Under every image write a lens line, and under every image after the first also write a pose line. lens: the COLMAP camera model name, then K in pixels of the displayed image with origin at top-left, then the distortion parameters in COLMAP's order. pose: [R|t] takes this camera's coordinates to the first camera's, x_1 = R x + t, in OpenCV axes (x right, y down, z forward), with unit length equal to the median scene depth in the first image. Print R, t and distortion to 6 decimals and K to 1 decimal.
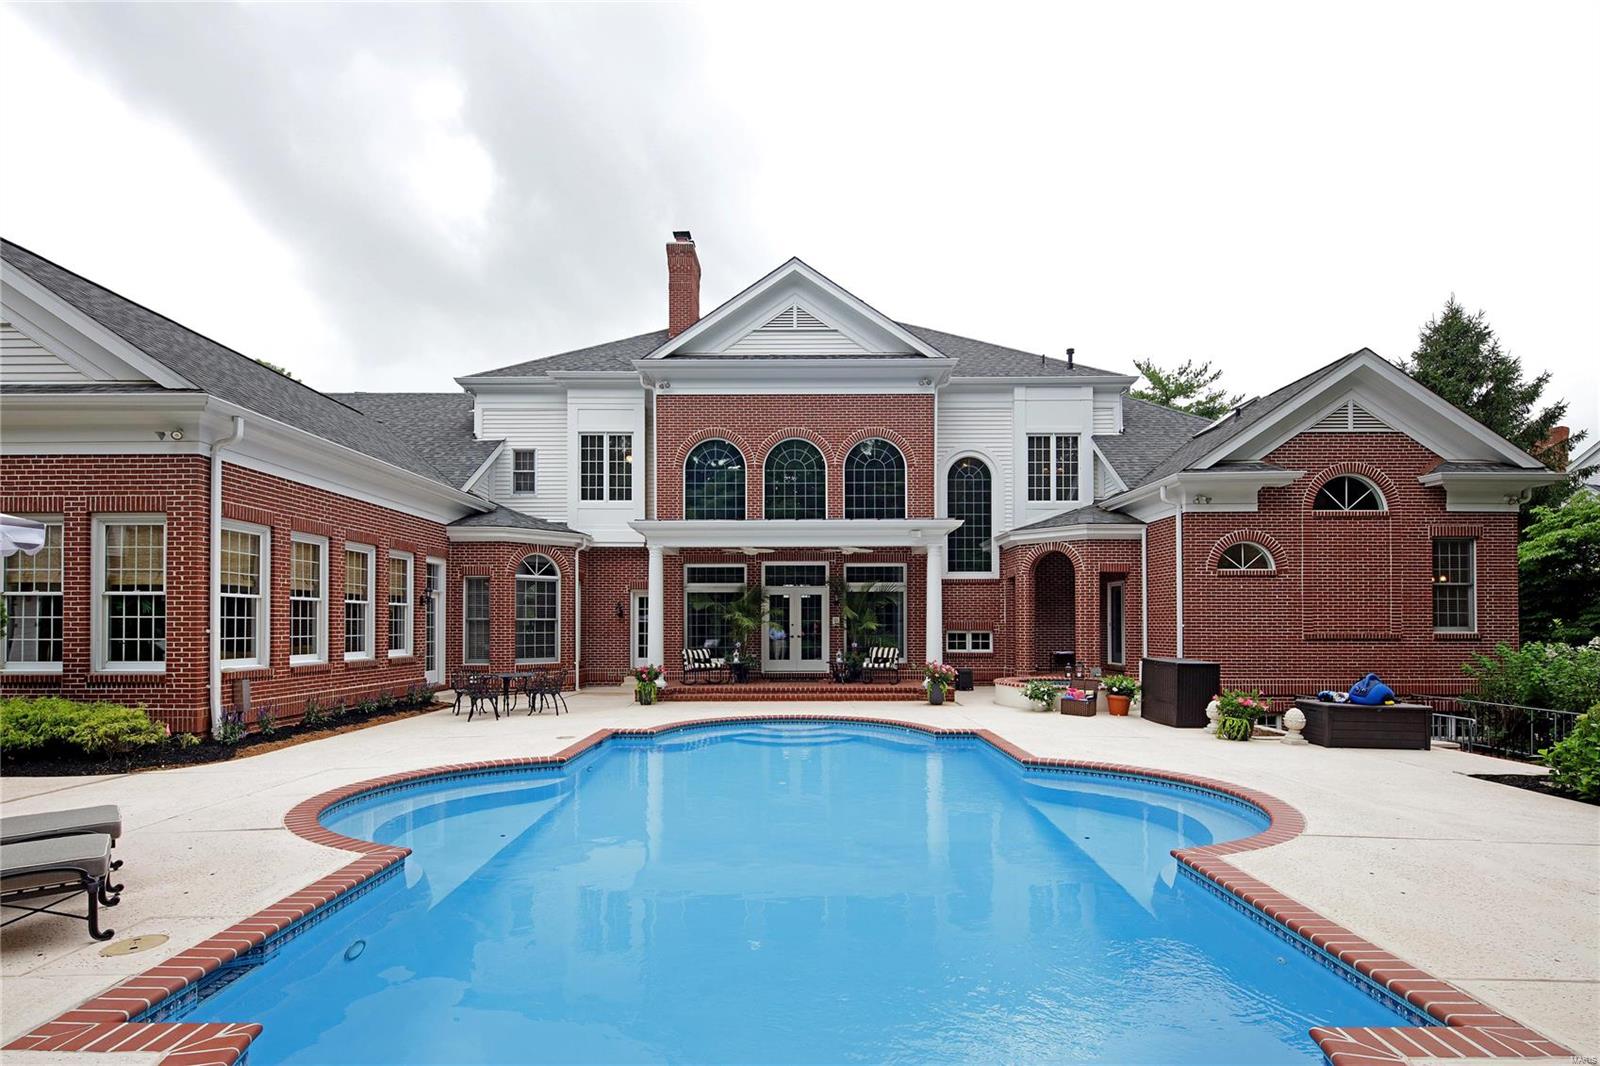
lens RADIAL K [[765.2, 0, 799.6], [0, 765.2, 609.5], [0, 0, 1]] dist [-0.003076, -0.000258]
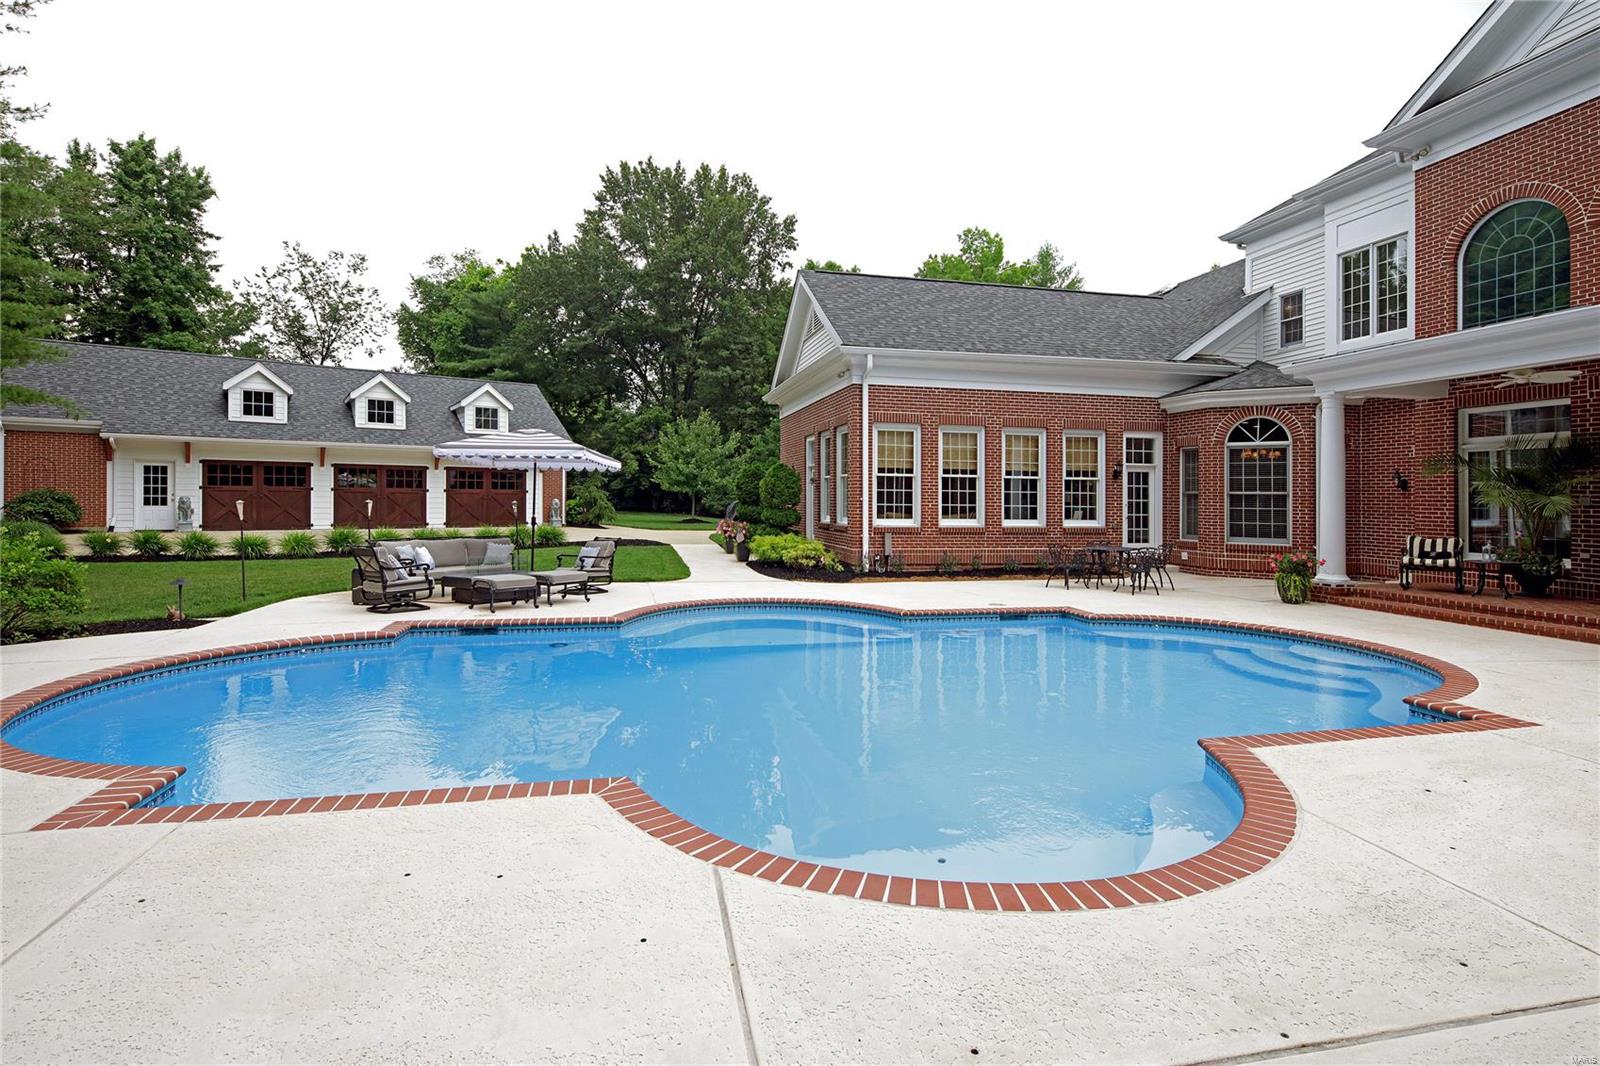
lens RADIAL K [[777.2, 0, 794.9], [0, 777.2, 485.9], [0, 0, 1]] dist [-0.002493, -0.000863]
pose [[0.215983, -0.010527, -0.976340, 0.380919], [0.007469, 0.999930, -0.009129, 0.008533], [0.976369, -0.005321, 0.216046, 0.293464]]
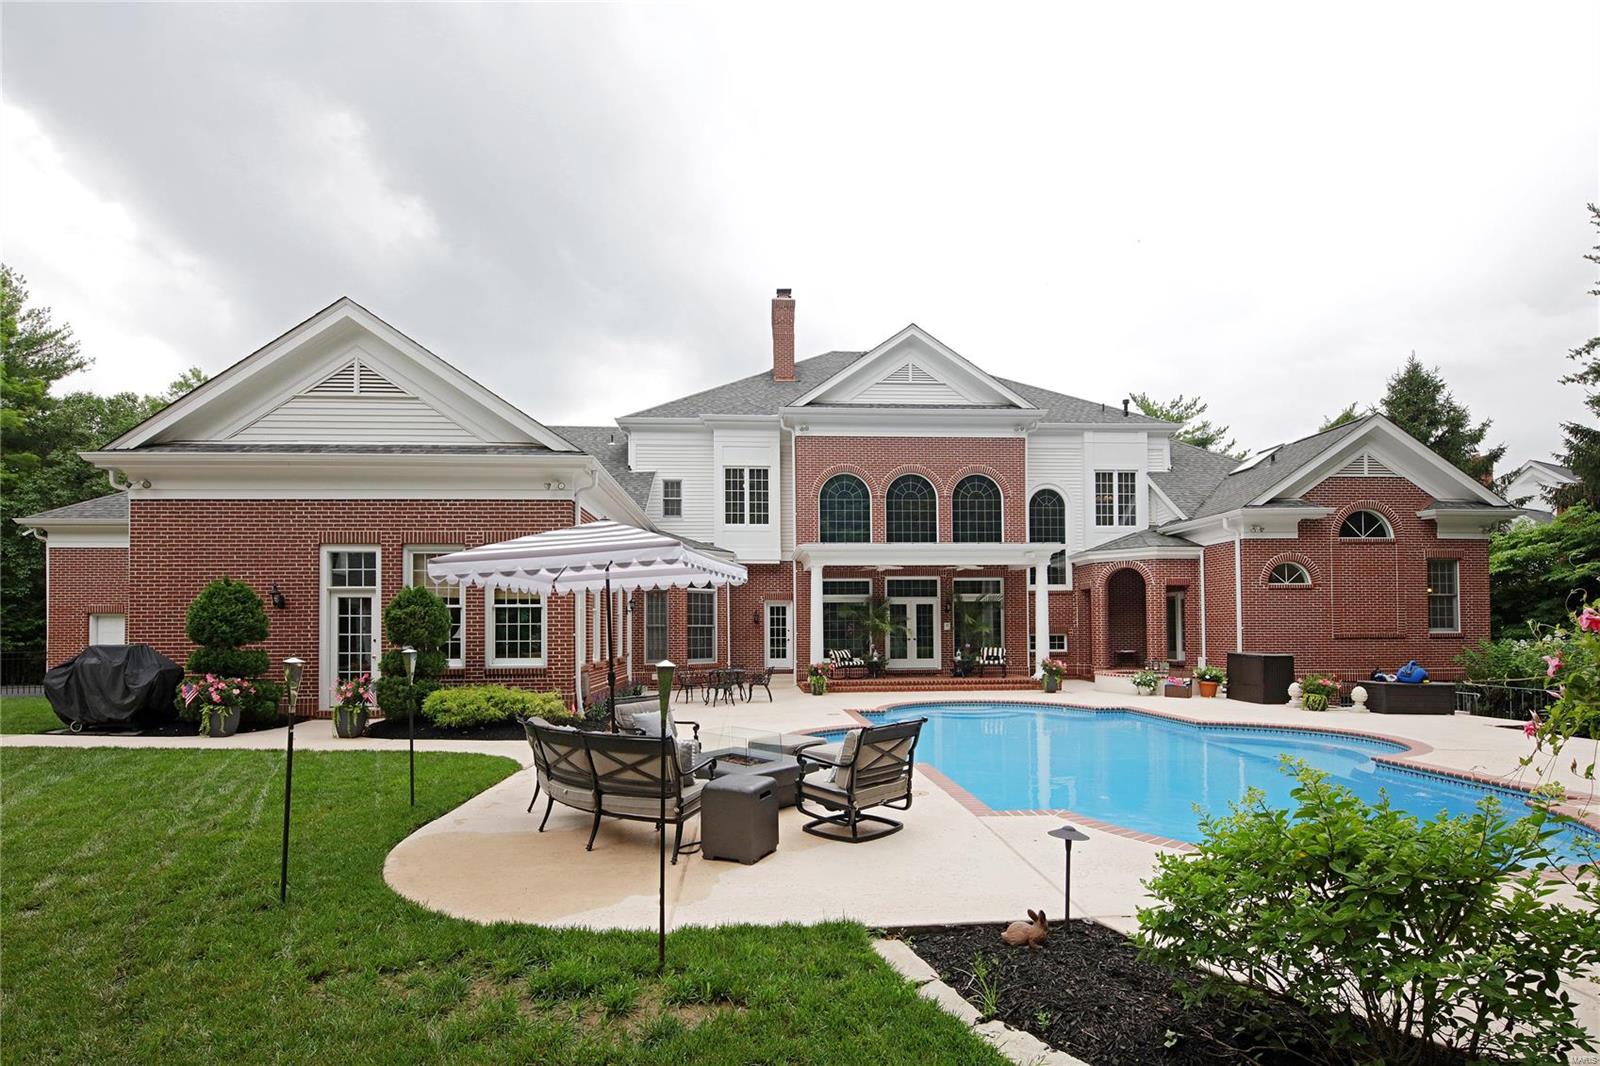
lens RADIAL K [[807.7, 0, 735.8], [0, 807.7, 609.4], [0, 0, 1]] dist [-0.006962, -0.000603]
pose [[0.998222, -0.003134, 0.059531, -0.358429], [0.003666, 0.999954, -0.008831, -0.000985], [-0.059500, 0.009033, 0.998187, -0.244200]]
